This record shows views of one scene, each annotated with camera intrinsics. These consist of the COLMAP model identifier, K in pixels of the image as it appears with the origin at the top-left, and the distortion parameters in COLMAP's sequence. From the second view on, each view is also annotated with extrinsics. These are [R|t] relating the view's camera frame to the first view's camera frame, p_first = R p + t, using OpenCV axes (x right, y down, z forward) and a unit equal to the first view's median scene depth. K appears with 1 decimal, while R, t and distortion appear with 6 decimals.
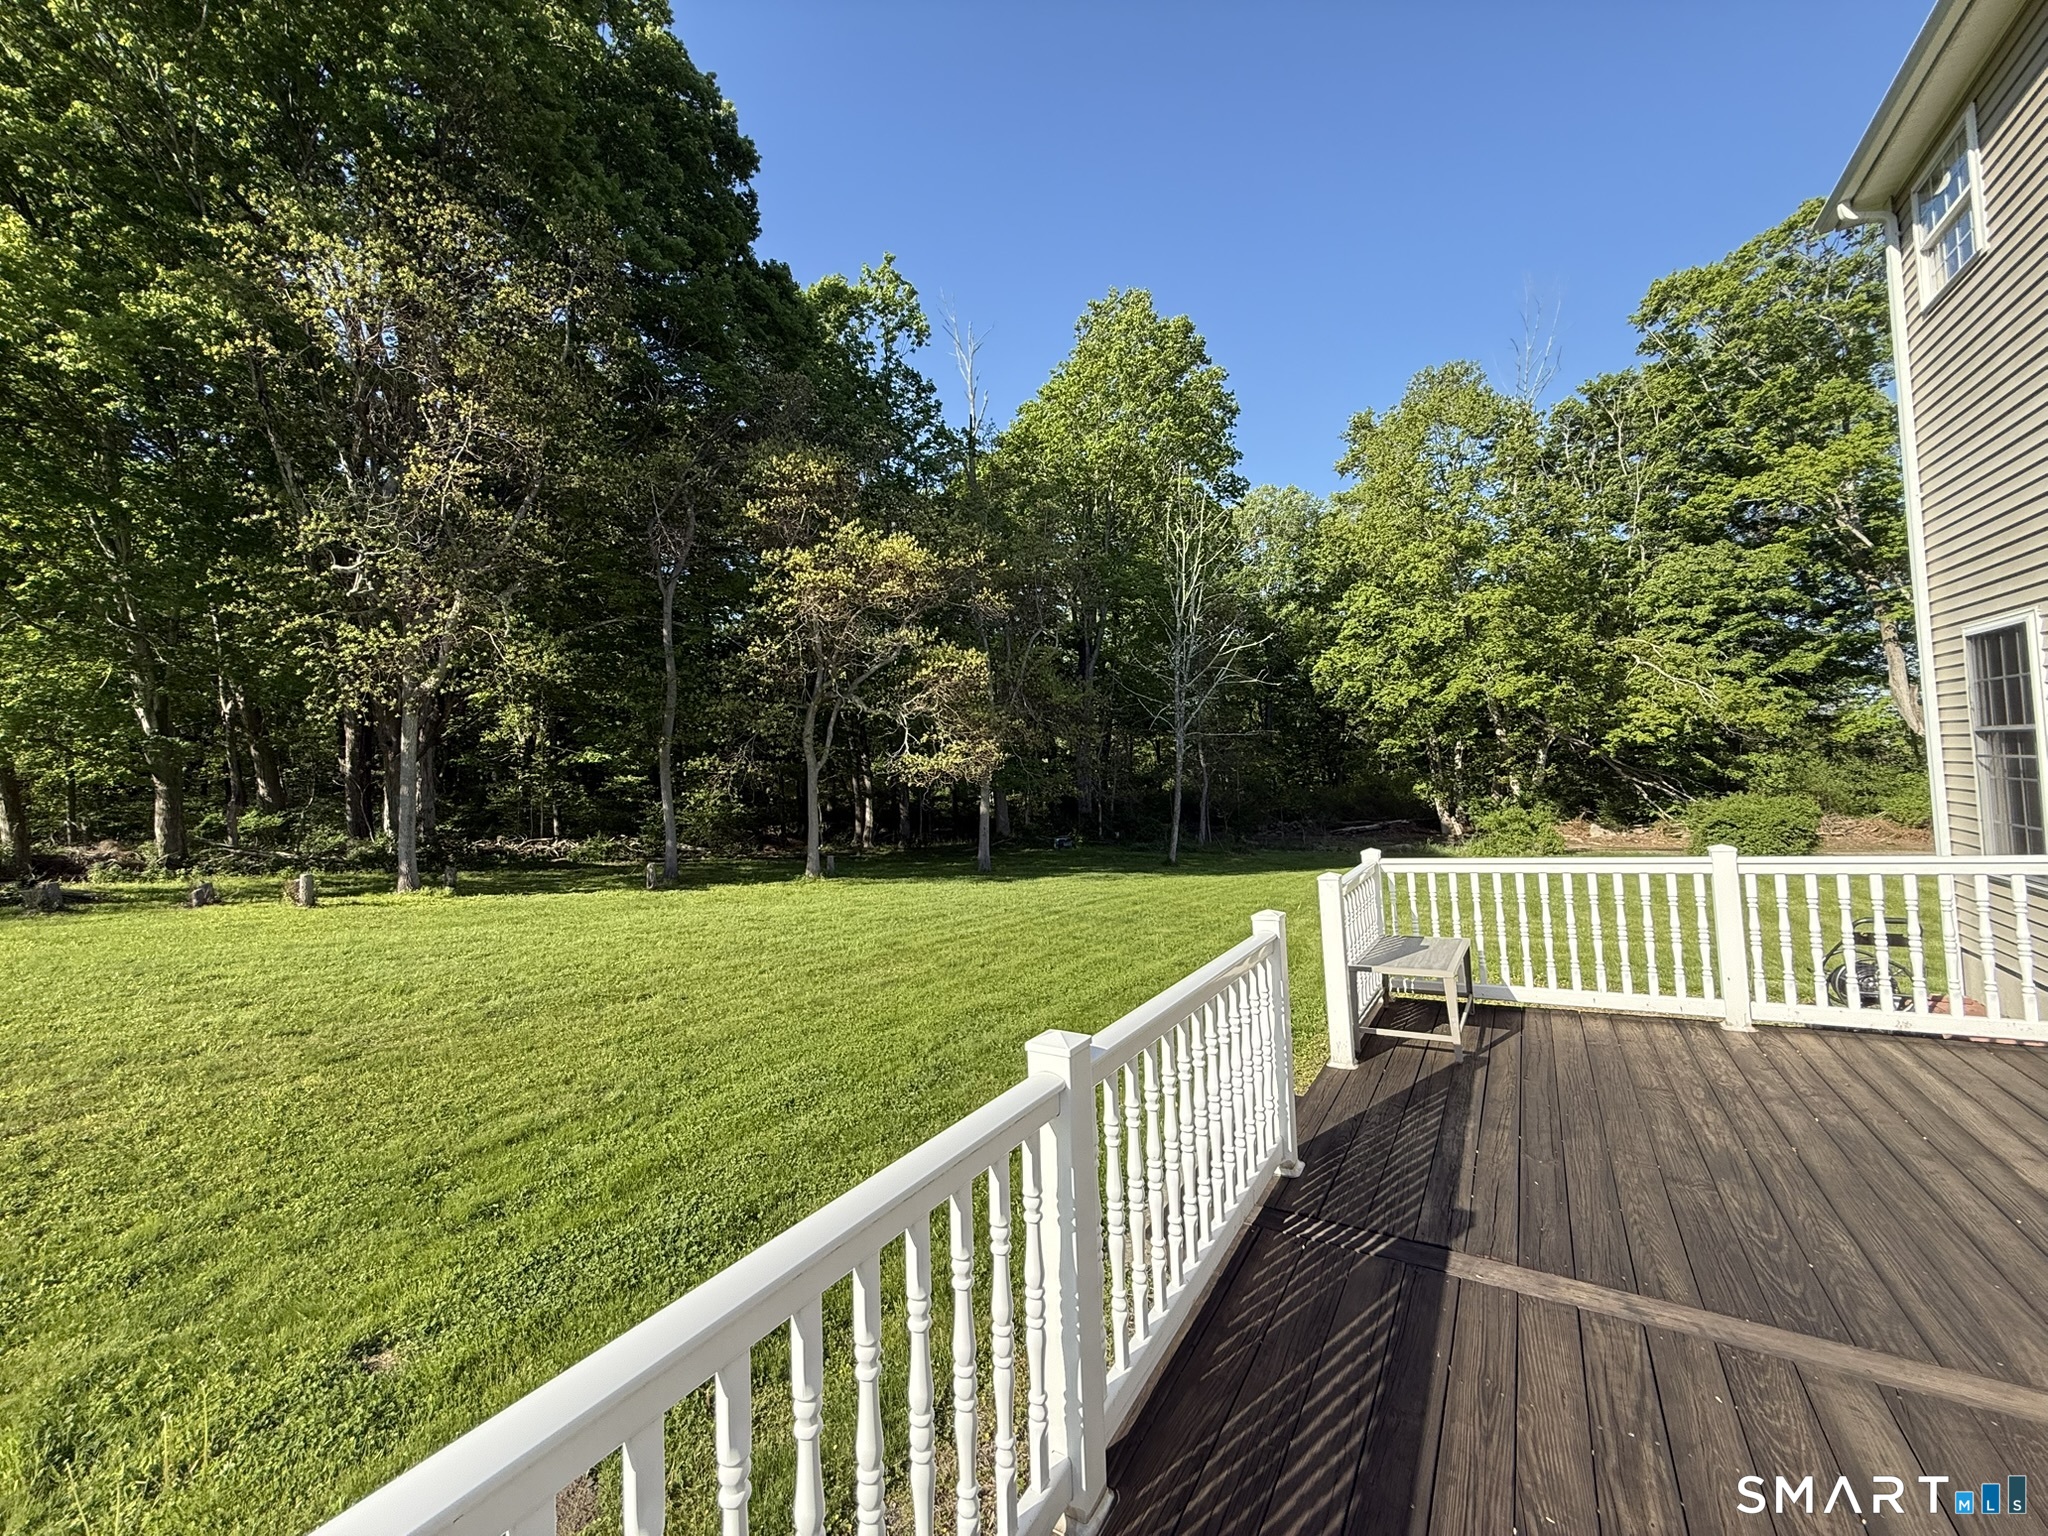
lens RADIAL K [[817.4, 0, 1021.5], [0, 817.4, 785.2], [0, 0, 1]] dist [-0.000219, -0.000178]
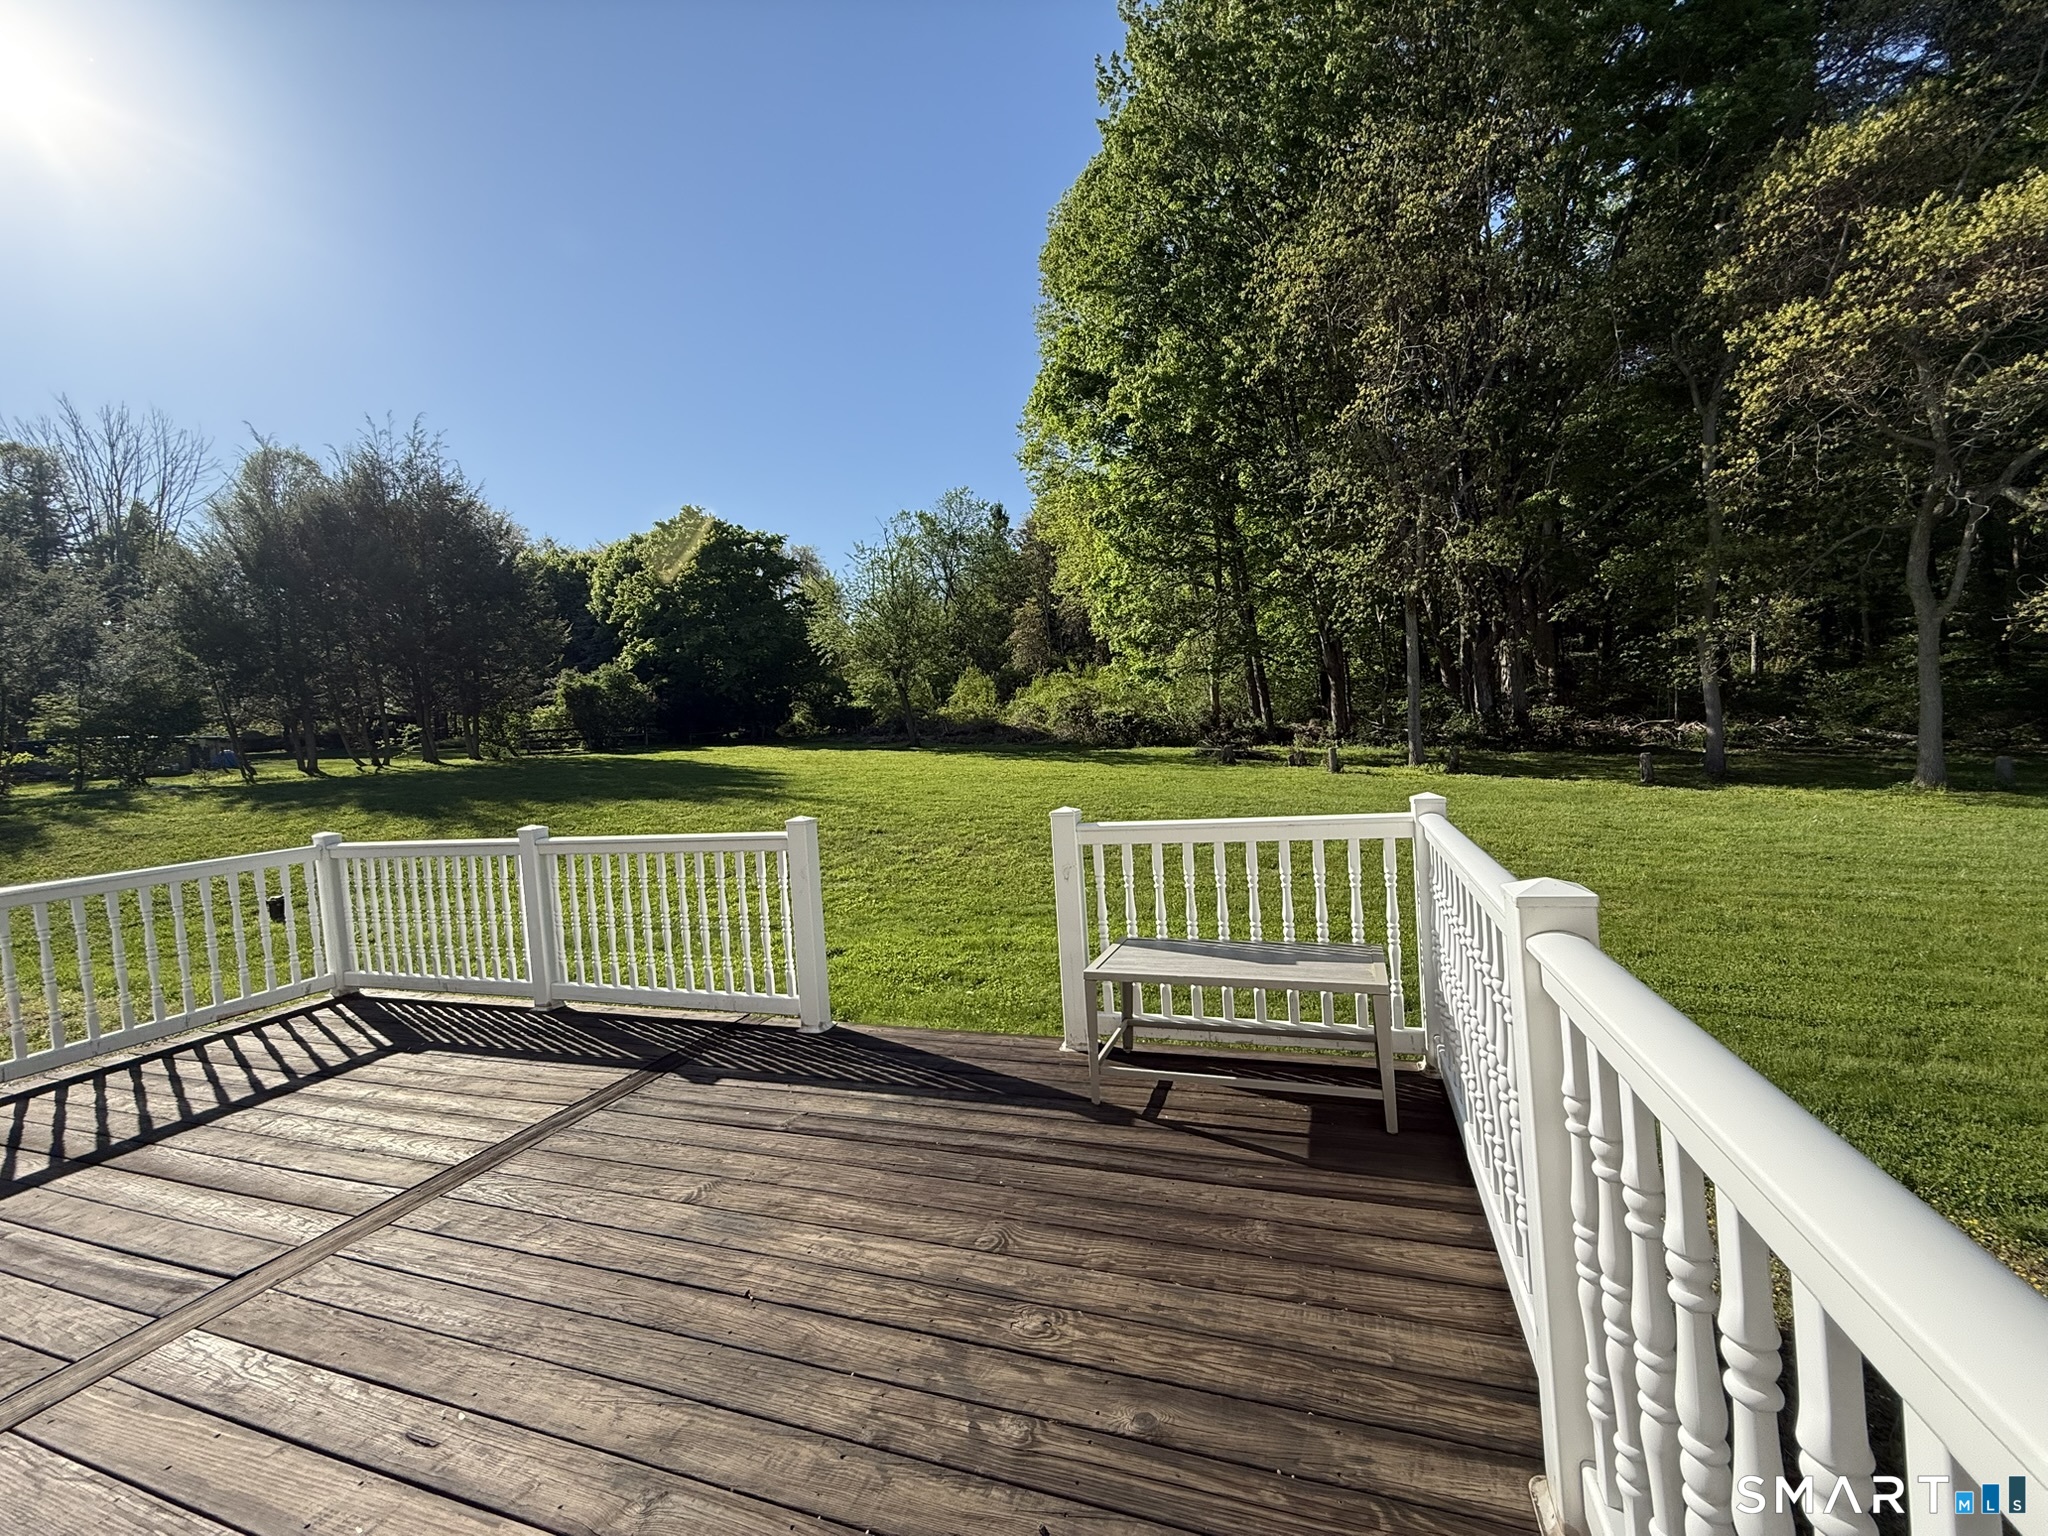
lens RADIAL K [[817.4, 0, 1015.6], [0, 817.4, 776.9], [0, 0, 1]] dist [-0.000219, -0.000178]
pose [[0.198574, 0.078258, -0.976956, 0.430739], [0.061869, 0.993818, 0.092184, 0.001811], [0.978131, -0.078748, 0.192505, 0.305436]]
